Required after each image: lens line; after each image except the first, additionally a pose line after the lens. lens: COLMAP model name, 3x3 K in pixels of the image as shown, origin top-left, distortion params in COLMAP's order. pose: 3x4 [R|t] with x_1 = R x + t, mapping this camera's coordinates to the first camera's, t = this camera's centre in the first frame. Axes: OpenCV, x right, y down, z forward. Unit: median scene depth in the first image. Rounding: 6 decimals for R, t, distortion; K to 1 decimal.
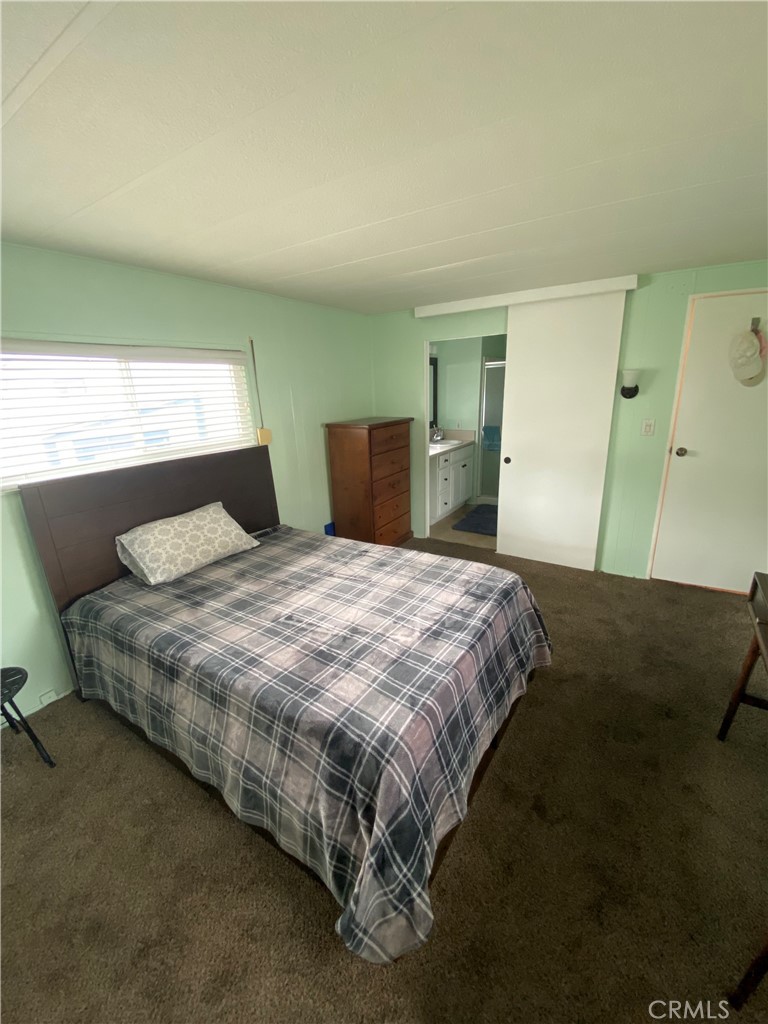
lens RADIAL K [[420.1, 0, 384.0], [0, 420.1, 512.0], [0, 0, 1]] dist [0.011483, -0.000282]
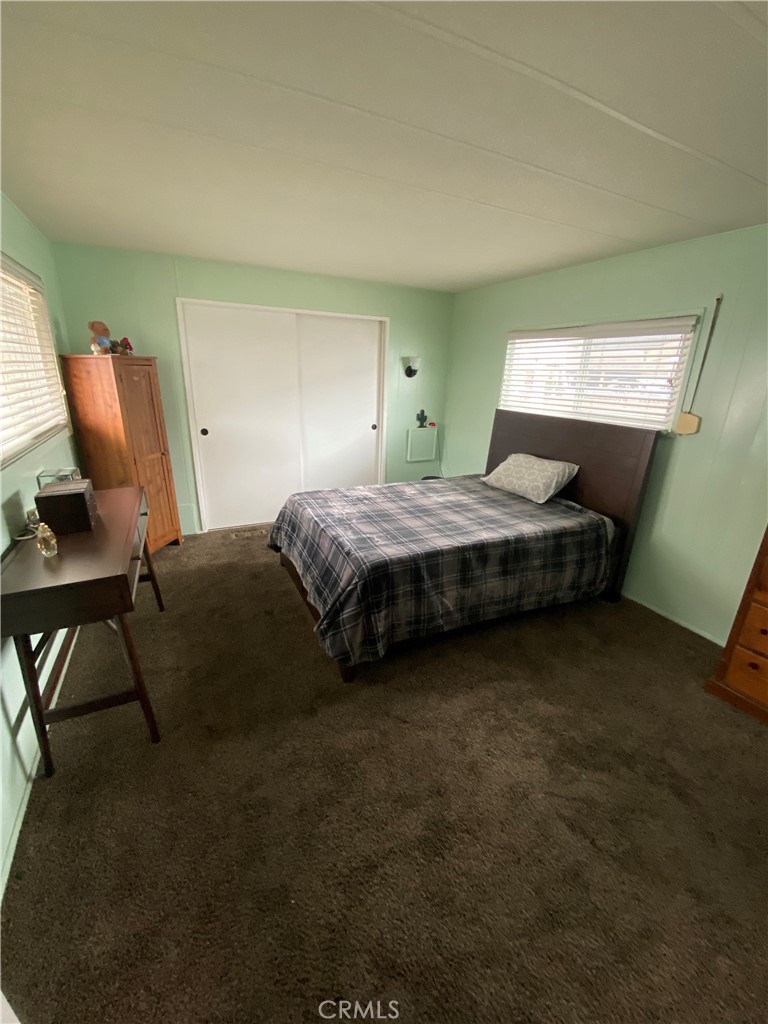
lens RADIAL K [[420.1, 0, 384.0], [0, 420.1, 512.0], [0, 0, 1]] dist [0.011483, -0.000282]
pose [[-0.506422, 0.296842, -0.809581, 0.867930], [-0.253085, 0.846359, 0.468641, -0.337454], [0.824308, 0.442223, -0.353489, 1.117210]]
